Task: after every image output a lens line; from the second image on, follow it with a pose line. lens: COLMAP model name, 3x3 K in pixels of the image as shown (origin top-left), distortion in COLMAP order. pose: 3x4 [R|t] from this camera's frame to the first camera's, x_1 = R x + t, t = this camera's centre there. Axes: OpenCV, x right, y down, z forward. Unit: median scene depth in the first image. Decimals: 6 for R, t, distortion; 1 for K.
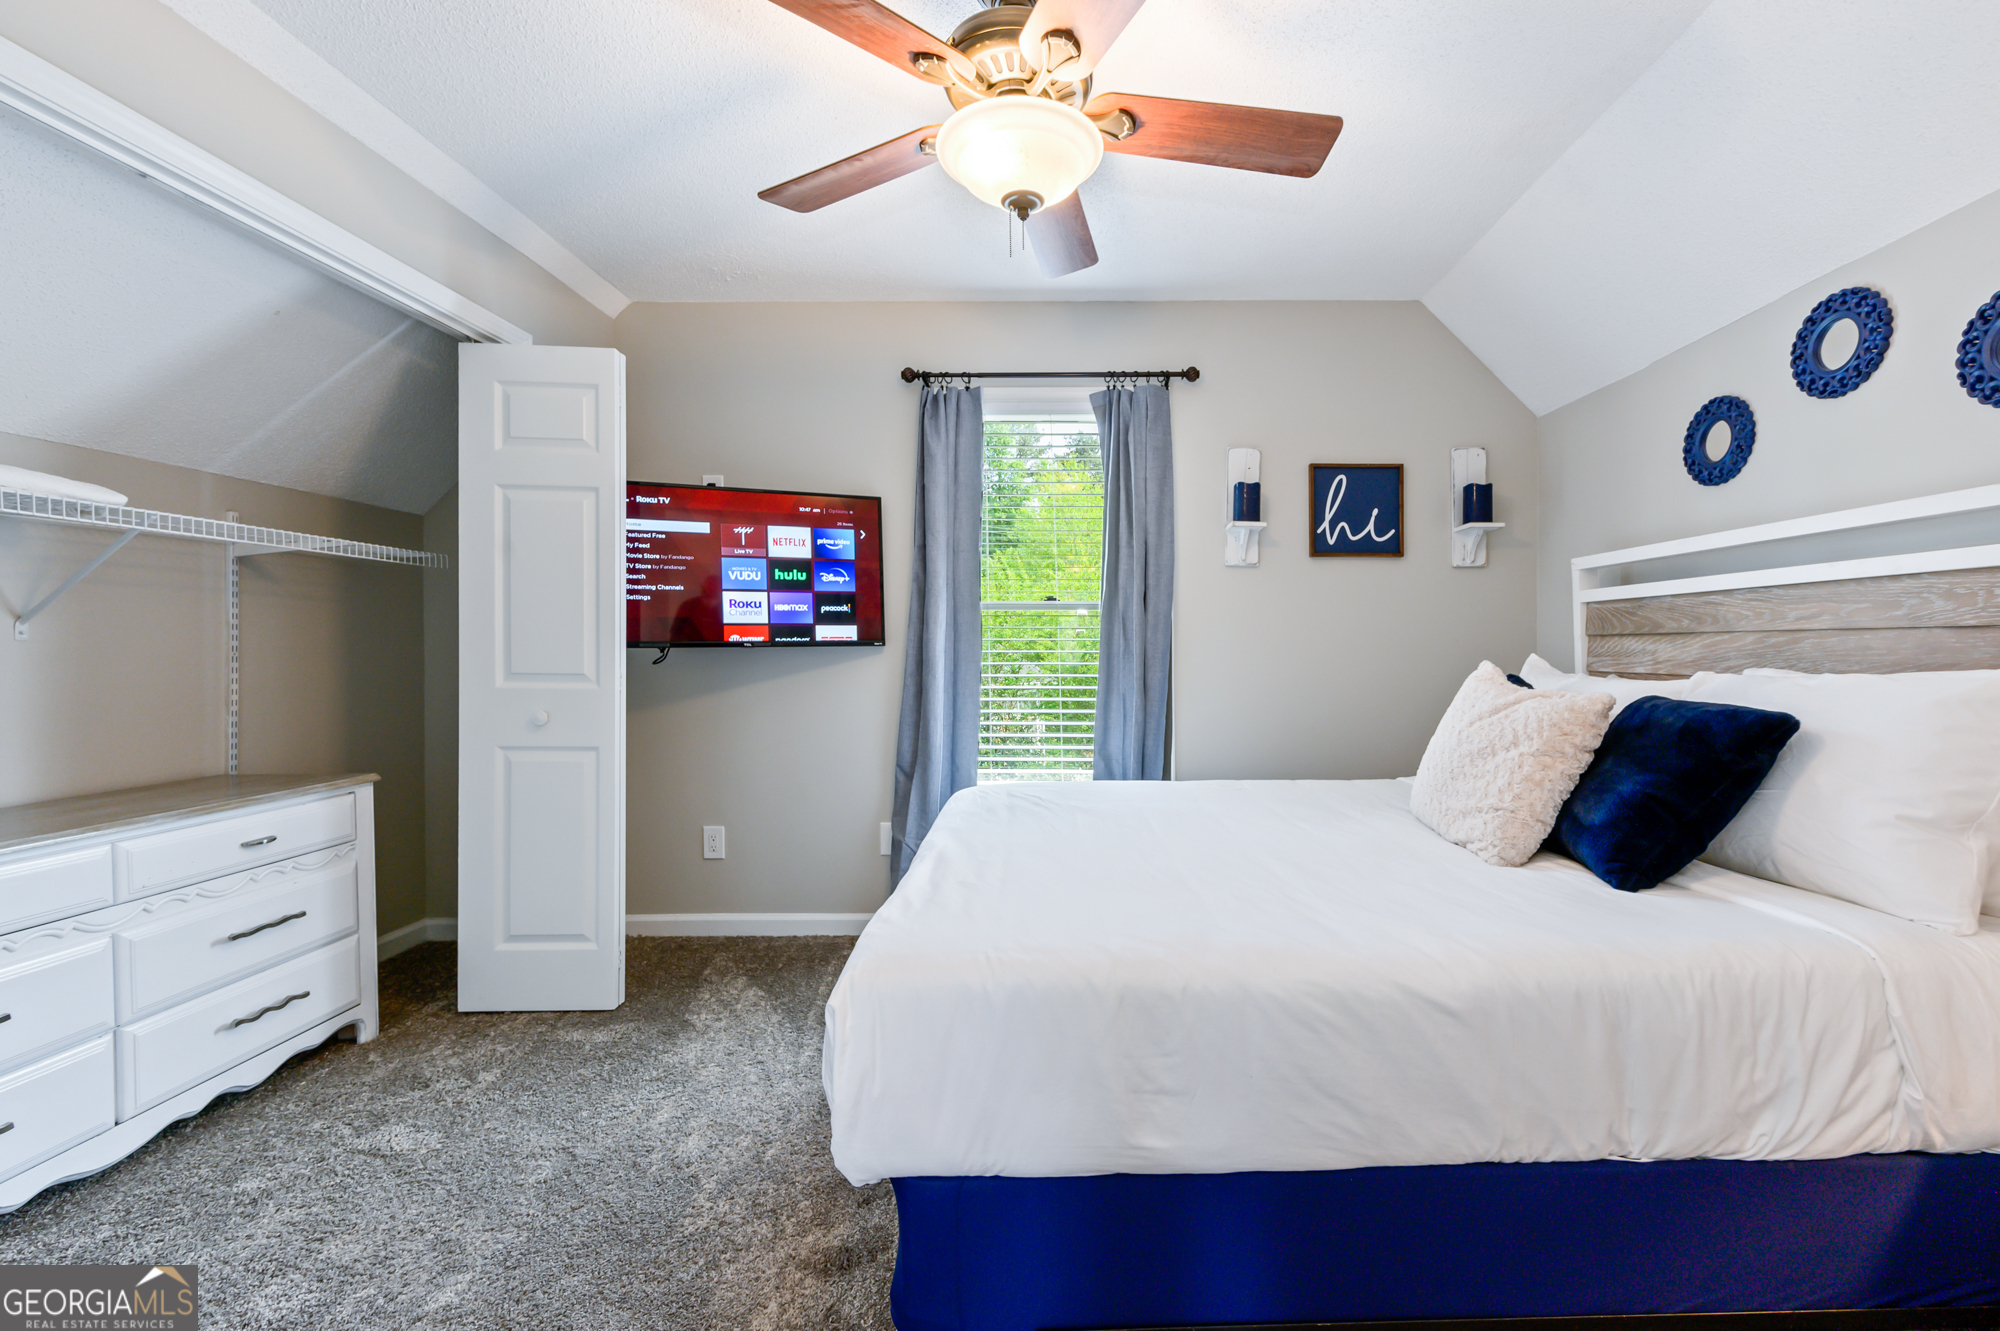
lens RADIAL K [[848.5, 0, 1043.3], [0, 848.5, 667.3], [0, 0, 1]] dist [0.001764, -0.001813]
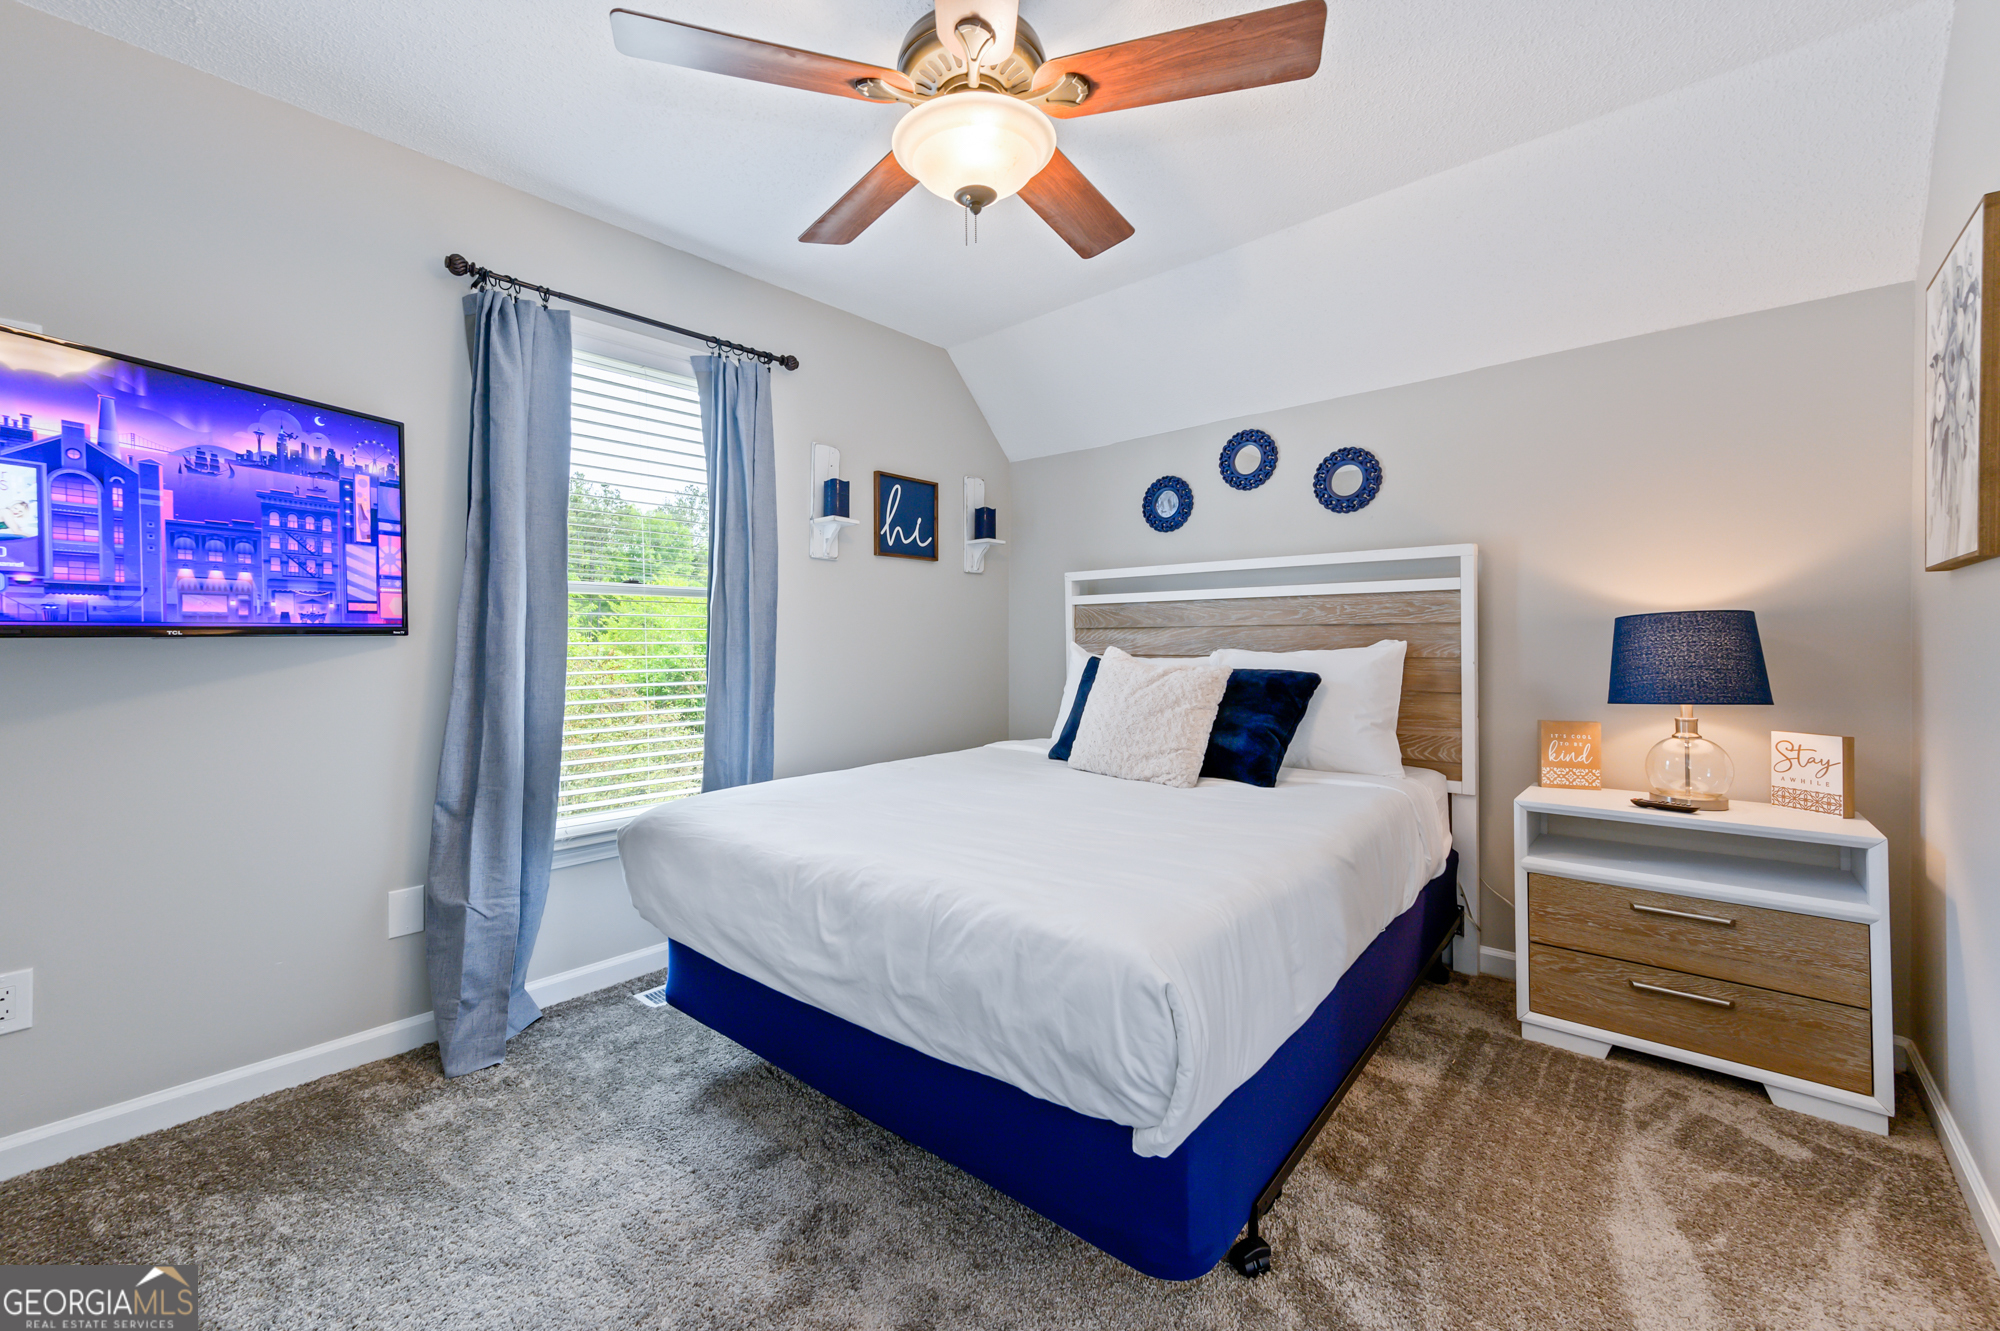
lens RADIAL K [[848.5, 0, 988.5], [0, 848.5, 654.6], [0, 0, 1]] dist [0.001764, -0.001813]
pose [[0.635273, -0.016948, 0.772101, -0.448092], [0.022666, 0.999738, 0.003295, -0.002461], [-0.771955, 0.015407, 0.635491, 0.196295]]
